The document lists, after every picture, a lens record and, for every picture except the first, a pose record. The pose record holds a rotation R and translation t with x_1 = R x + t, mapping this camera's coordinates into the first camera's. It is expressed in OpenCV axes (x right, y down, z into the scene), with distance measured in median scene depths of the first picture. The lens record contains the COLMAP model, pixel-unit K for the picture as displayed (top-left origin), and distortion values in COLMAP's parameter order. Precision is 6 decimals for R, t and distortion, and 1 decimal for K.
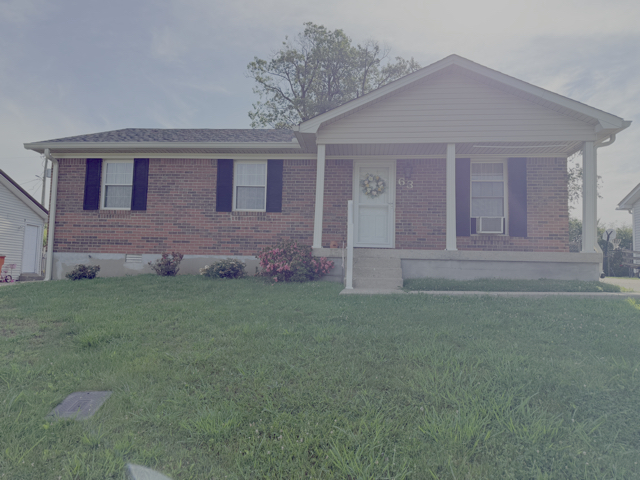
lens RADIAL K [[450.0, 0, 320.3], [0, 450.0, 244.5], [0, 0, 1]] dist [0.063554, -0.002925]
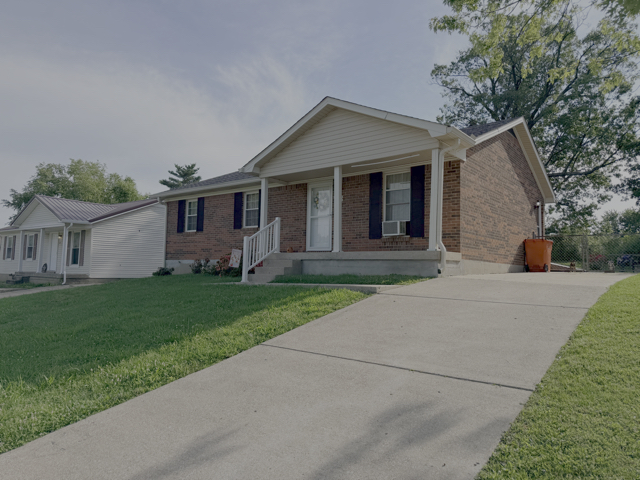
lens RADIAL K [[450.0, 0, 319.7], [0, 450.0, 239.3], [0, 0, 1]] dist [0.063554, -0.002925]
pose [[0.834574, -0.046949, -0.548892, 0.777267], [0.040022, 0.998896, -0.024588, 0.005659], [0.549441, -0.001447, 0.835531, -0.054775]]
